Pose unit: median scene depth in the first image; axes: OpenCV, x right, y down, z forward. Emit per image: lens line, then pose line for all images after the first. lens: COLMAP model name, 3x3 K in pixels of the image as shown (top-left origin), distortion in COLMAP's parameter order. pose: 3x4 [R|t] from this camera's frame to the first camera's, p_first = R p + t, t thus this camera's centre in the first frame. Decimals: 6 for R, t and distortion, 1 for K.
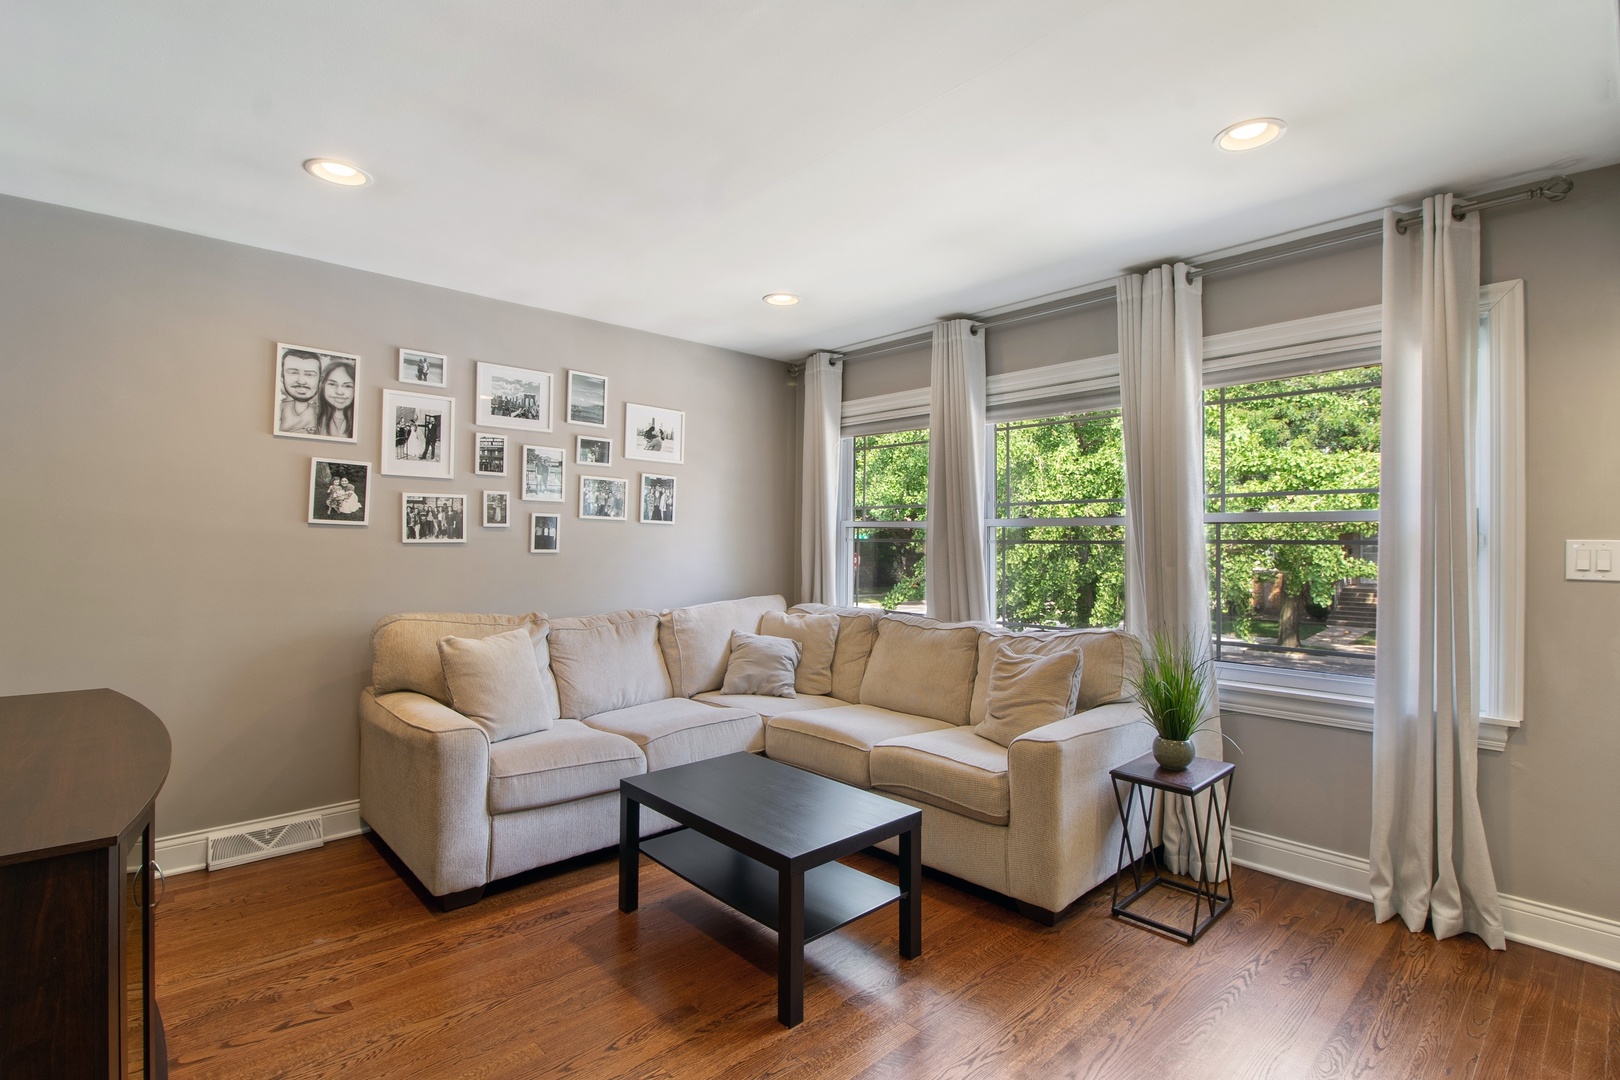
lens RADIAL K [[655.0, 0, 775.6], [0, 655.0, 536.7], [0, 0, 1]] dist [-0.018661, -0.000003]
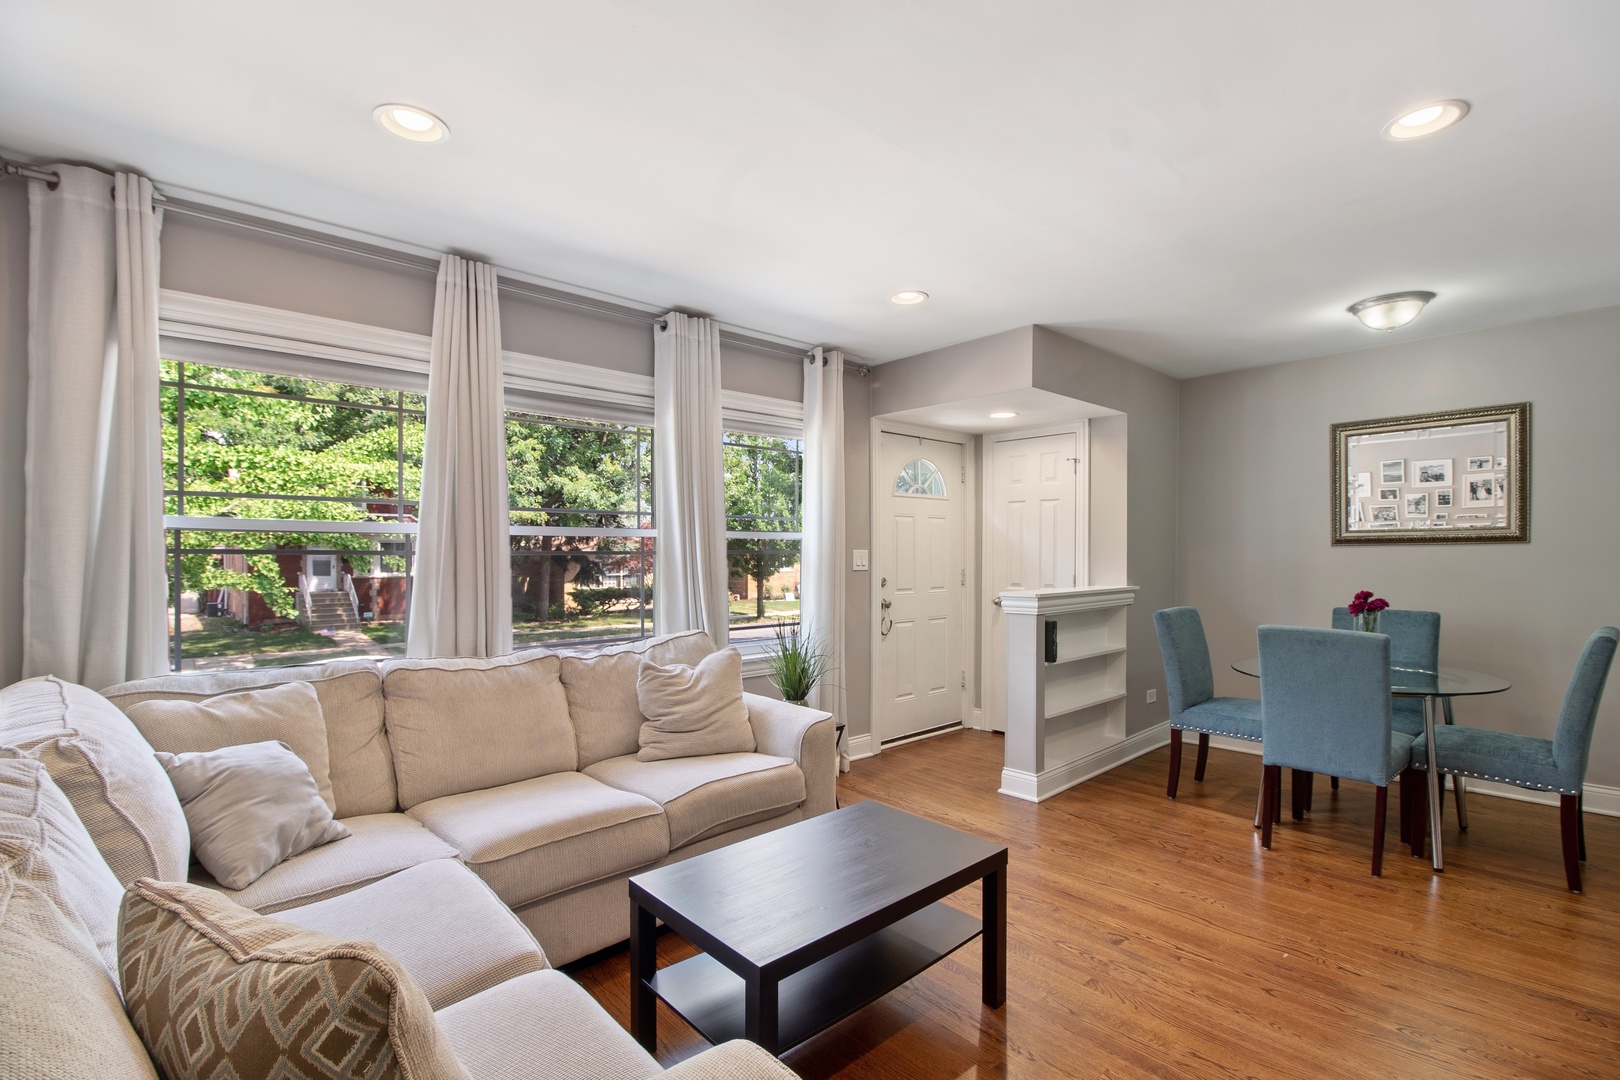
lens RADIAL K [[722.9, 0, 810.3], [0, 722.9, 568.3], [0, 0, 1]] dist [0.002244, 0.000184]
pose [[0.054903, -0.029231, 0.998064, -0.727641], [-0.002435, 0.999564, 0.029409, -0.003464], [-0.998489, -0.004045, 0.054808, 0.754808]]
